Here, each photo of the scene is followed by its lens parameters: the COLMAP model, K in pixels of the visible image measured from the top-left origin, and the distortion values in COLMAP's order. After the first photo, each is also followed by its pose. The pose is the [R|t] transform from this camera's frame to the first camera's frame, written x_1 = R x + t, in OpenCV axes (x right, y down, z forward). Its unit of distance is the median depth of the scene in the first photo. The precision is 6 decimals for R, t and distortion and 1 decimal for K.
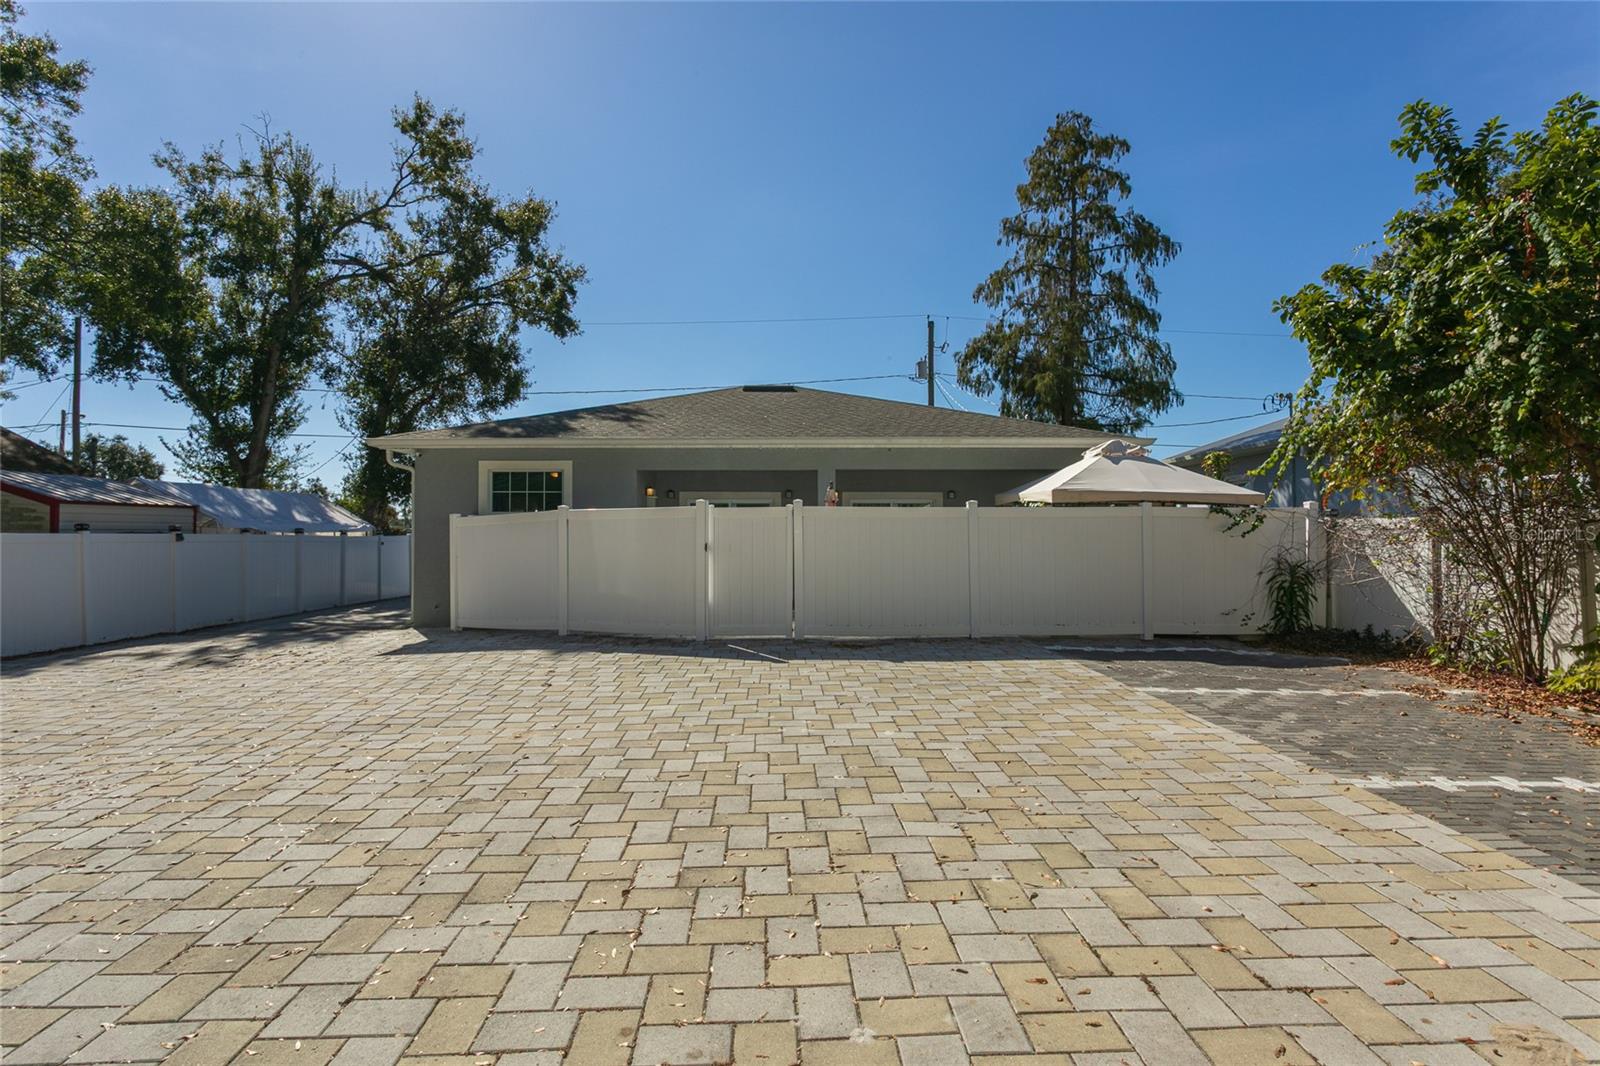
lens RADIAL K [[860.3, 0, 800.0], [0, 860.3, 533.0], [0, 0, 1]] dist [-0.040572, 0.000018]
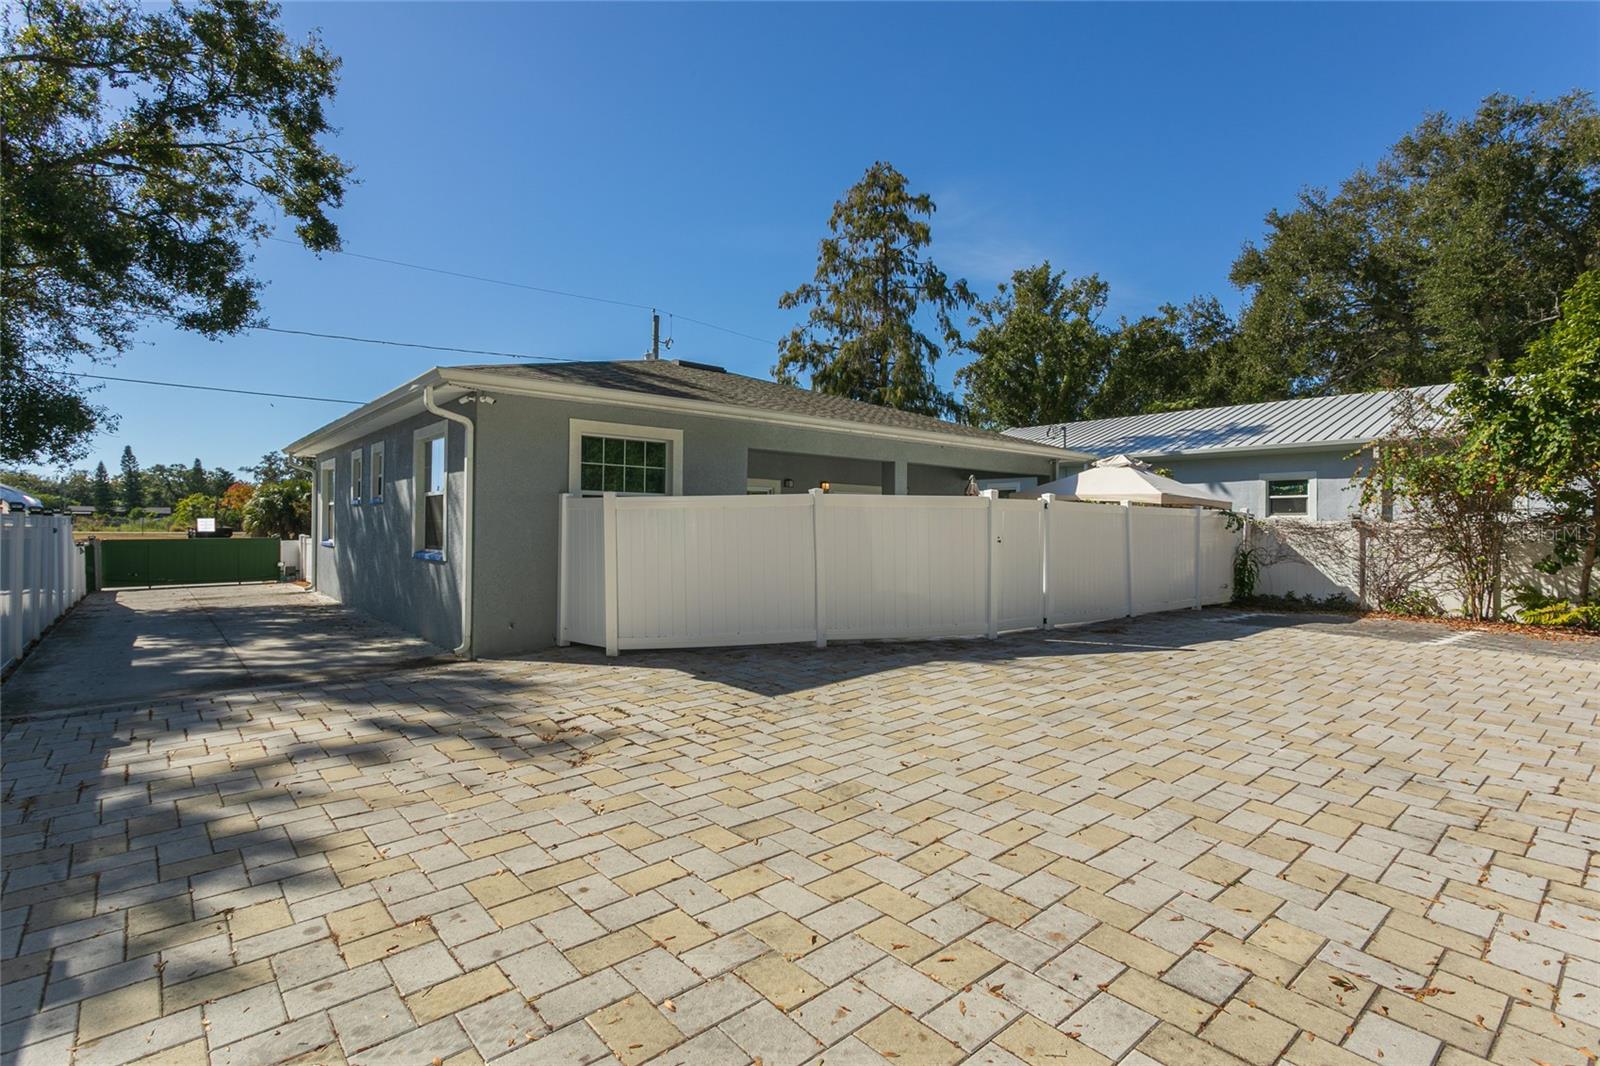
lens RADIAL K [[745.4, 0, 817.0], [0, 745.4, 526.6], [0, 0, 1]] dist [0.002622, 0.000570]
pose [[0.775543, 0.006160, 0.631265, -0.570778], [-0.014498, 0.999862, 0.008055, -0.002234], [-0.631128, -0.015399, 0.775526, 0.367850]]
